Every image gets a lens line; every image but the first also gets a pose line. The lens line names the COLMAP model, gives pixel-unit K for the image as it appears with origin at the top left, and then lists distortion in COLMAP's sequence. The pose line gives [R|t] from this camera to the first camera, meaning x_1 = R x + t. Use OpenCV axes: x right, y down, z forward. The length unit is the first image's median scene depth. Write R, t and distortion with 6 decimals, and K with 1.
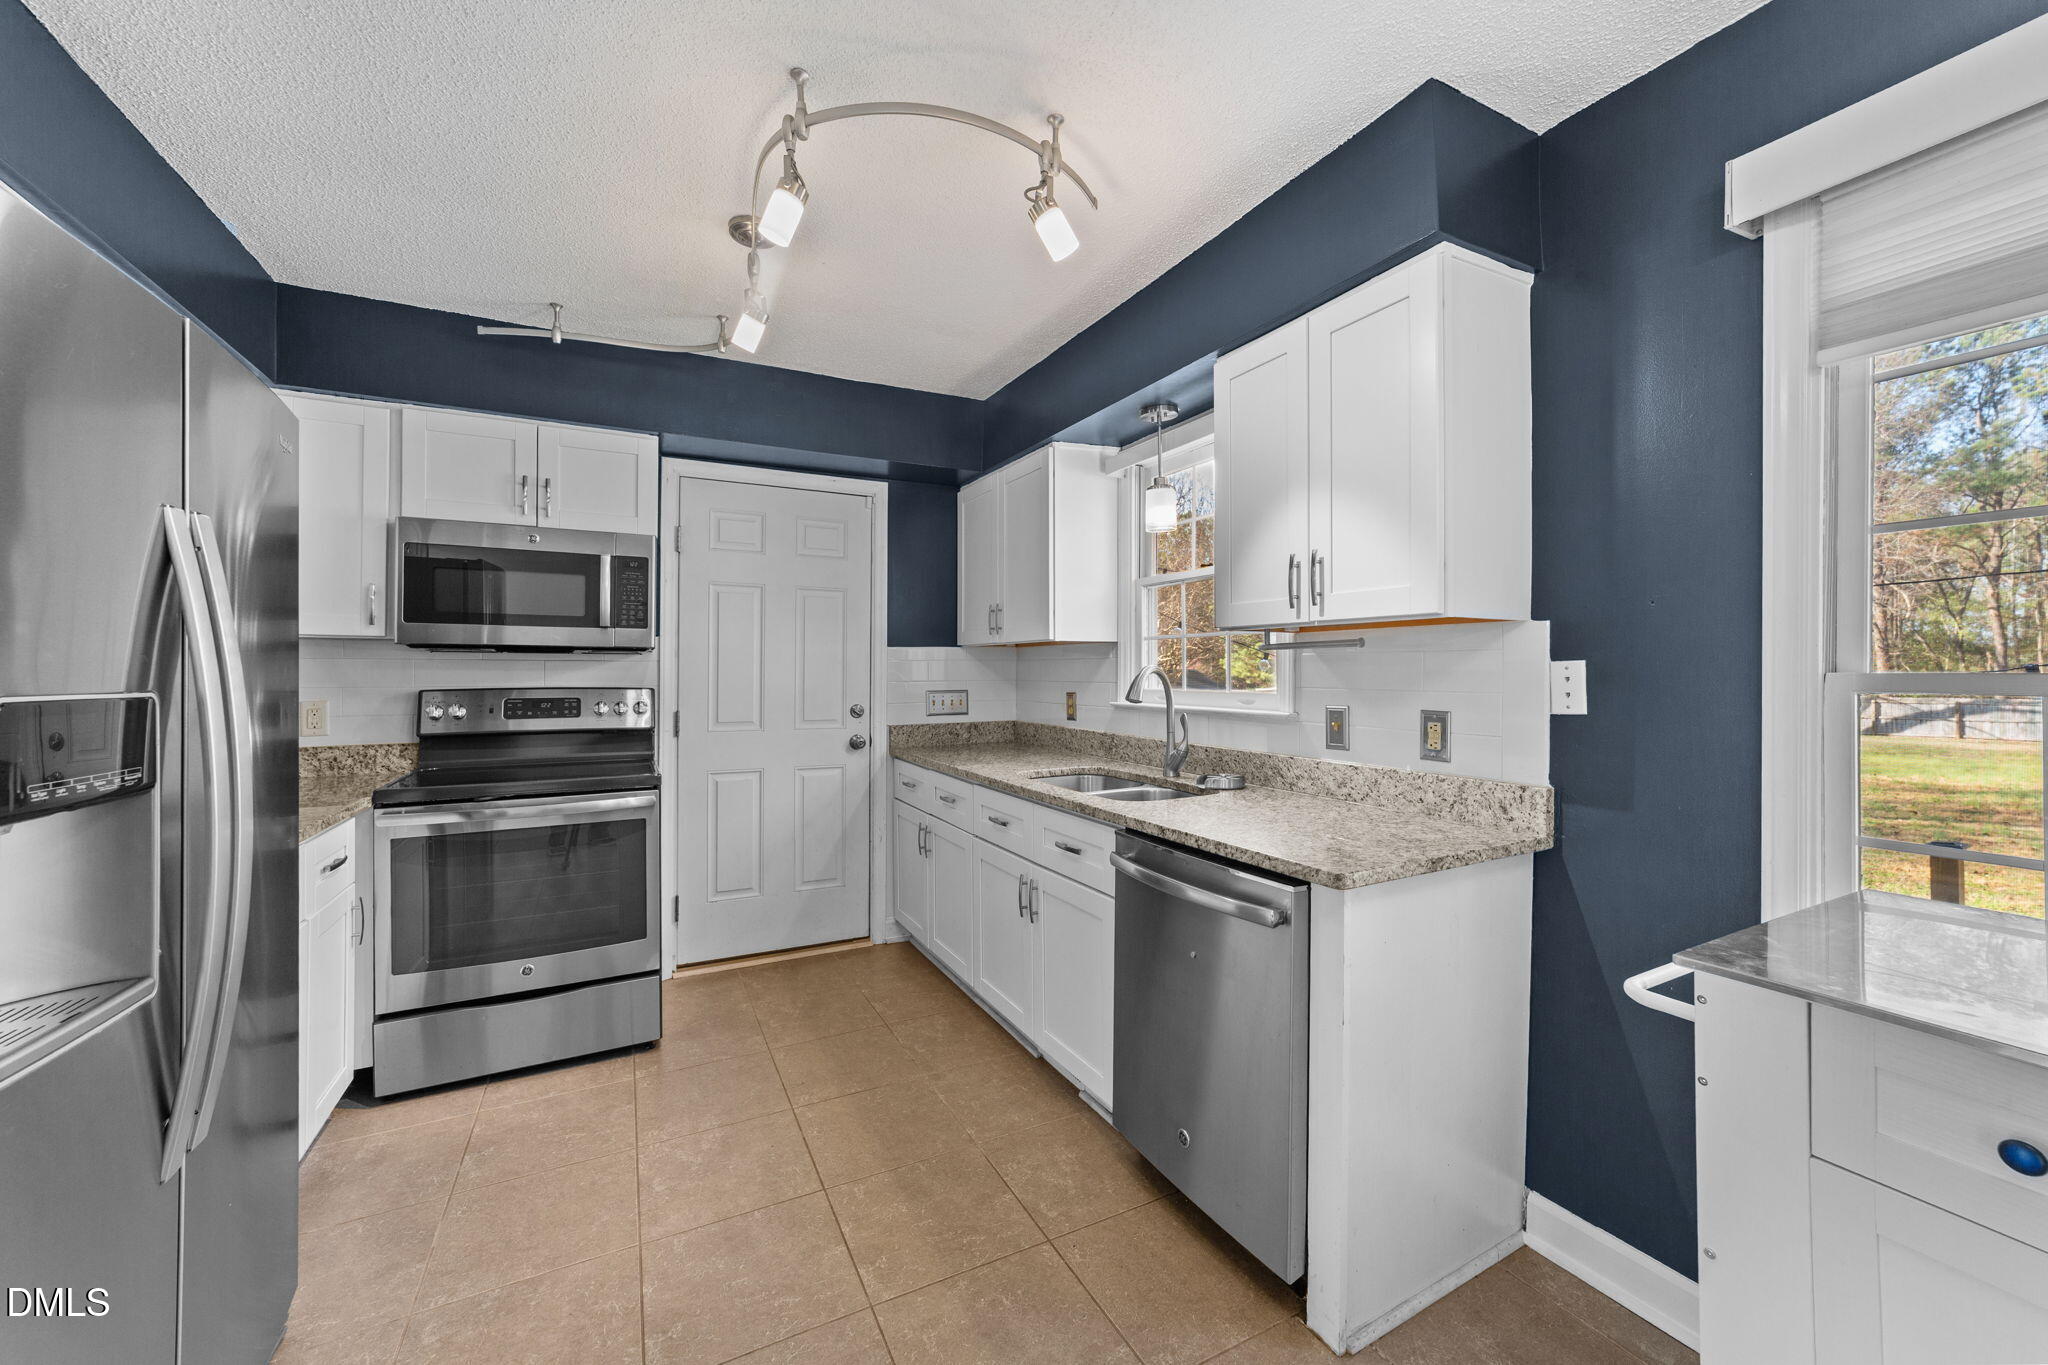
lens RADIAL K [[782.8, 0, 1021.0], [0, 782.8, 674.7], [0, 0, 1]] dist [0.002106, 0.000340]
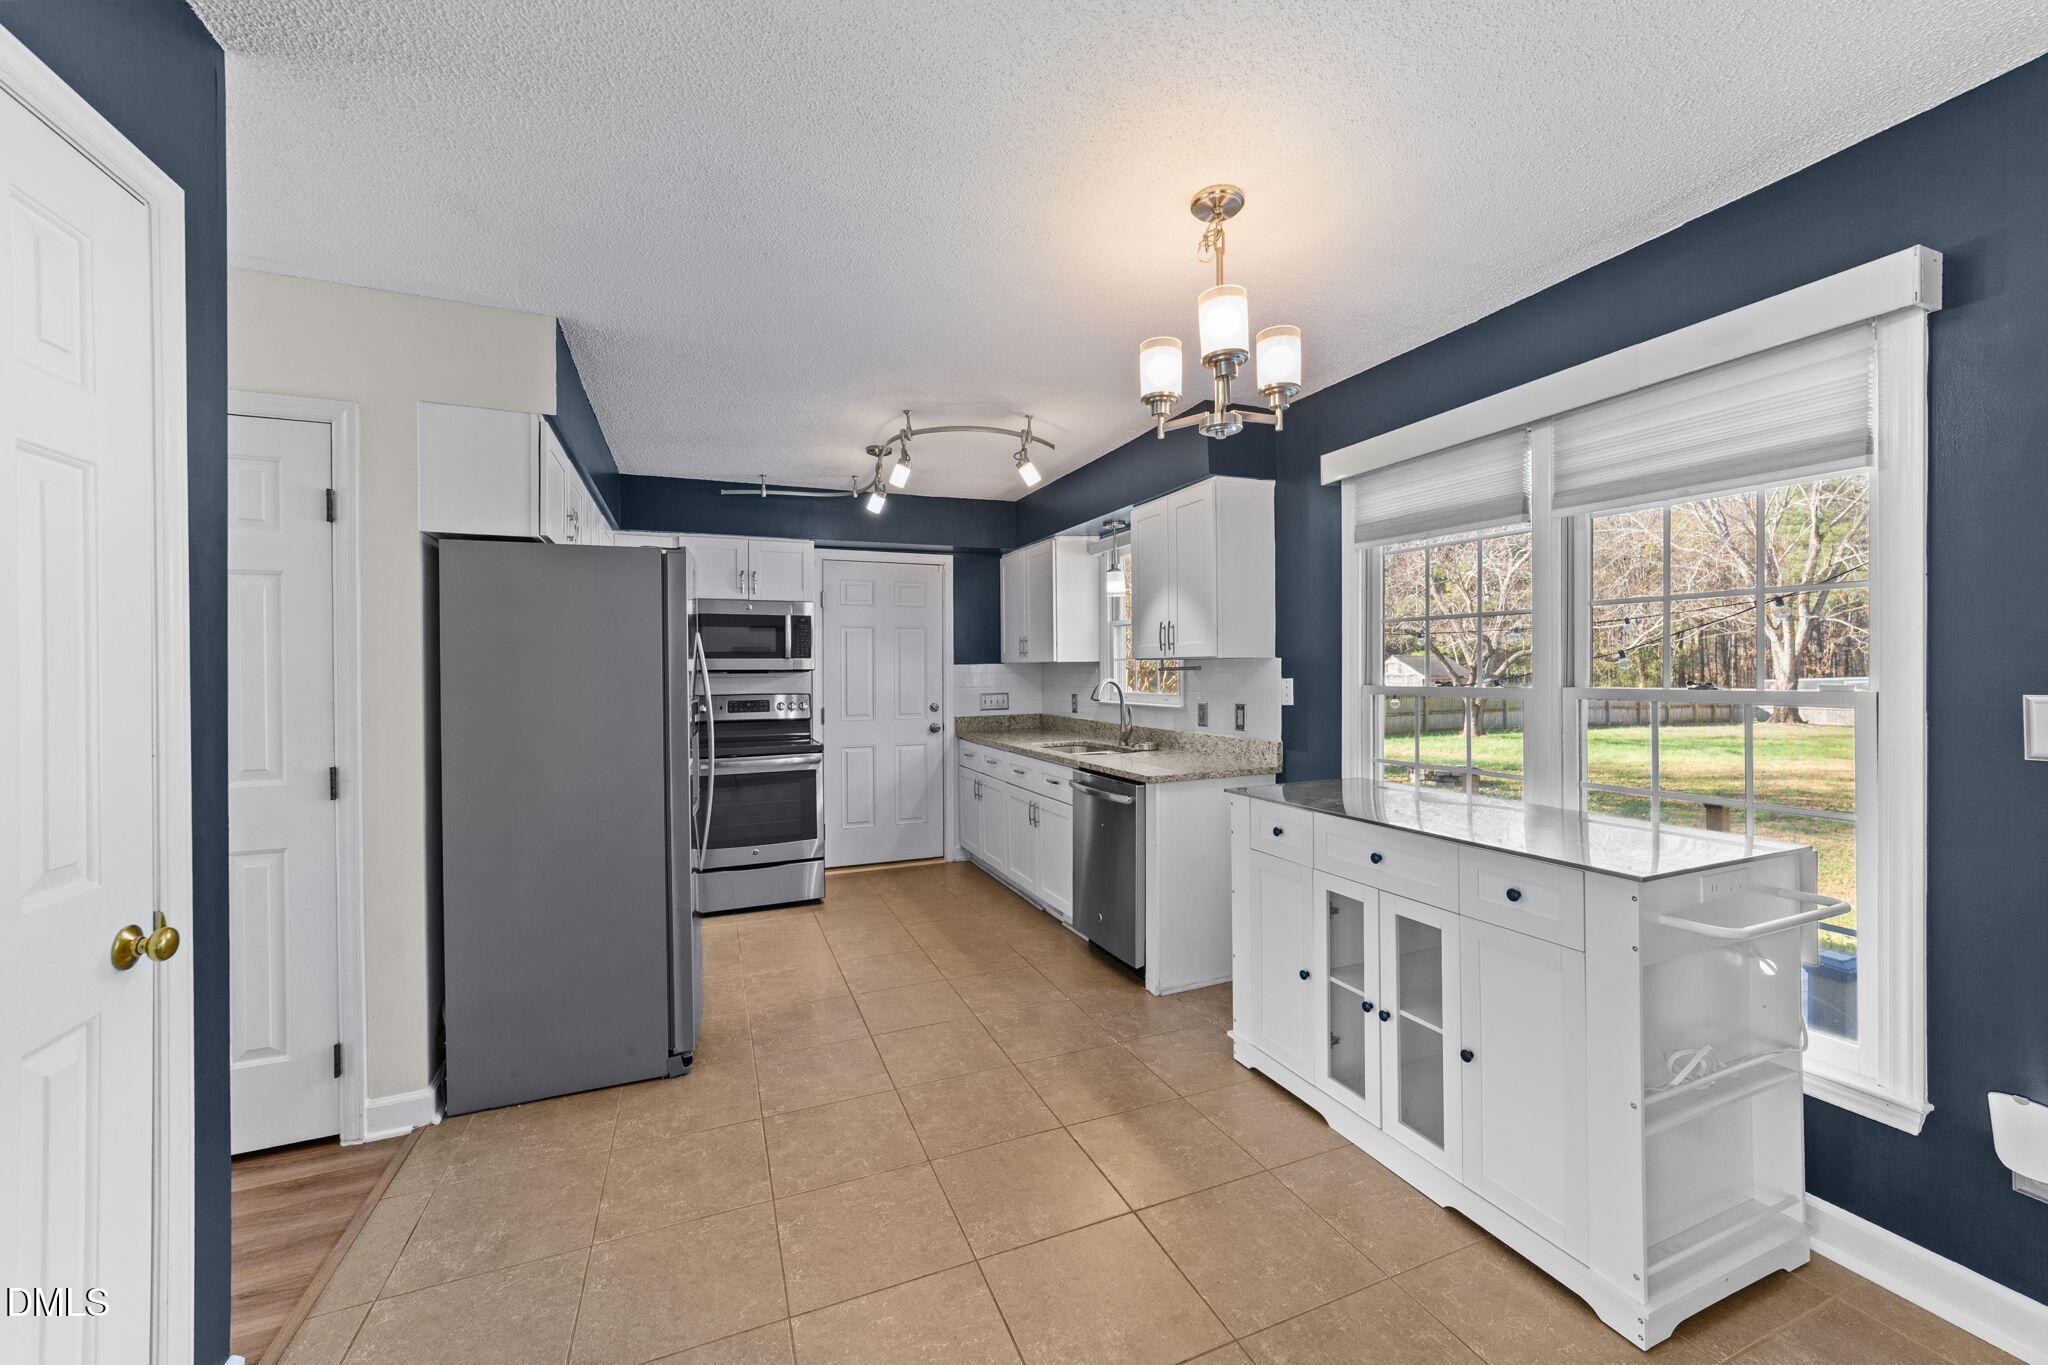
lens RADIAL K [[782.8, 0, 1028.3], [0, 782.8, 677.7], [0, 0, 1]] dist [0.002106, 0.000340]
pose [[0.996582, -0.008348, -0.082188, 0.132506], [0.008778, 0.999950, 0.004872, -0.022961], [0.082143, -0.005577, 0.996605, -0.680502]]
